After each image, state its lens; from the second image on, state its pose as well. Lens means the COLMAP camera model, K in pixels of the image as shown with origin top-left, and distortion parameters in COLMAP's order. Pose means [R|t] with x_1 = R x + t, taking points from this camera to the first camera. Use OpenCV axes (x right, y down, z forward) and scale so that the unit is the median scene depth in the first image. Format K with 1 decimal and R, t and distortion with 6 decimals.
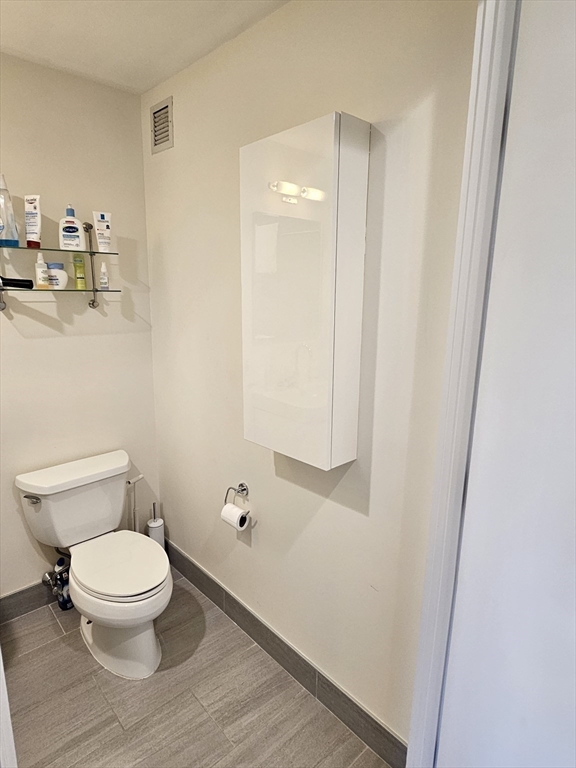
lens RADIAL K [[442.6, 0, 286.7], [0, 442.6, 384.2], [0, 0, 1]] dist [0.000672, -0.002719]
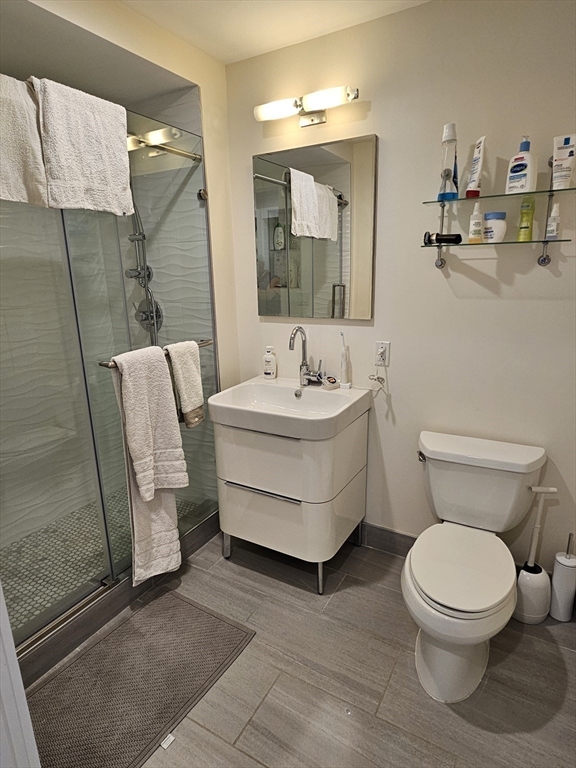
lens RADIAL K [[442.6, 0, 287.0], [0, 442.6, 385.8], [0, 0, 1]] dist [0.000672, -0.002719]
pose [[0.295338, 0.216558, -0.930526, 0.245163], [-0.178122, 0.969376, 0.169065, -0.014410], [0.938641, 0.115816, 0.324868, 0.361571]]
